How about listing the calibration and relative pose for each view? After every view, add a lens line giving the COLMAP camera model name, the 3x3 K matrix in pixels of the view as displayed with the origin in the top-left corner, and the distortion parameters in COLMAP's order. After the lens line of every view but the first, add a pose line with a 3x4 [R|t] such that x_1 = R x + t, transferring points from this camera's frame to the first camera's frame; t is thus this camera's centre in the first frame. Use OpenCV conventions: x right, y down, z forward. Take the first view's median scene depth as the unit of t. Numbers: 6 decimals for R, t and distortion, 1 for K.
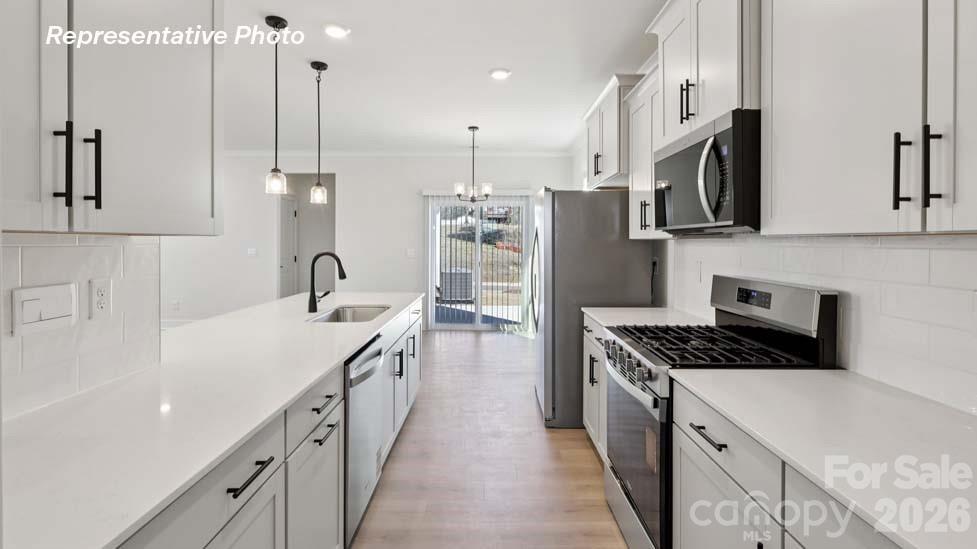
lens RADIAL K [[453.4, 0, 489.4], [0, 453.4, 245.1], [0, 0, 1]] dist [-0.004267, 0.001112]
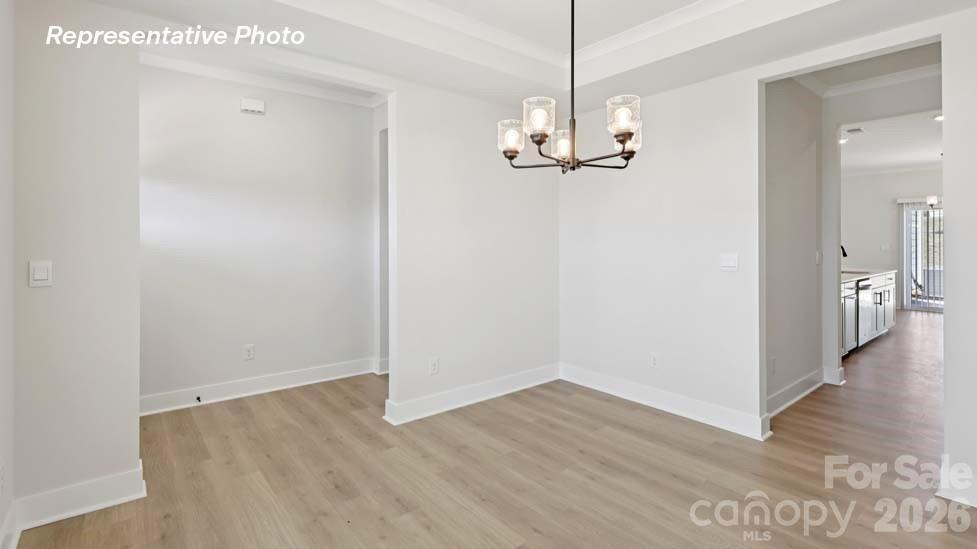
lens RADIAL K [[453.4, 0, 486.4], [0, 453.4, 245.2], [0, 0, 1]] dist [-0.004267, 0.001112]
pose [[0.628117, -0.004292, -0.778107, 0.259626], [0.003522, 0.999990, -0.002673, 0.017973], [0.778111, -0.001061, 0.628126, -1.560444]]
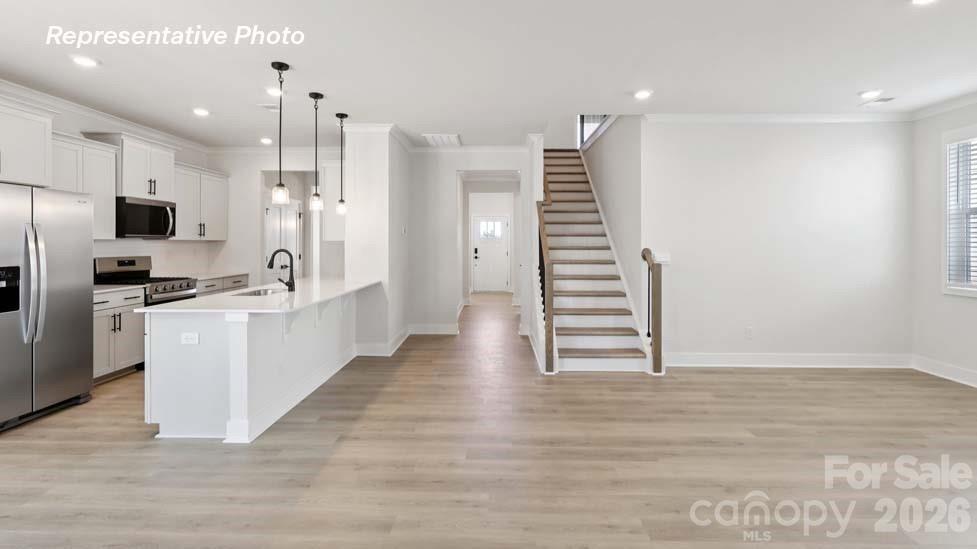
lens RADIAL K [[454.9, 0, 486.6], [0, 454.9, 244.3], [0, 0, 1]] dist [-0.003205, 0.000796]
pose [[-0.999685, -0.005437, 0.024491, -0.972401], [-0.005213, 0.999944, 0.009191, -0.016066], [-0.024539, 0.009061, -0.999658, 2.254022]]
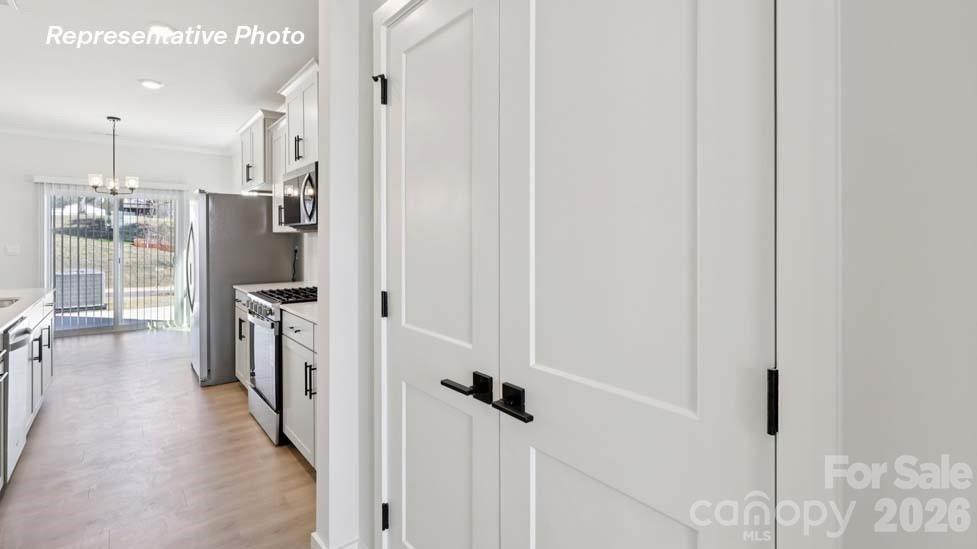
lens RADIAL K [[453.4, 0, 492.9], [0, 453.4, 241.0], [0, 0, 1]] dist [-0.004267, 0.001112]
pose [[0.772728, -0.005906, 0.634710, -0.042452], [0.006858, 0.999976, 0.000956, 0.015229], [-0.634701, 0.003614, 0.772750, -0.461485]]
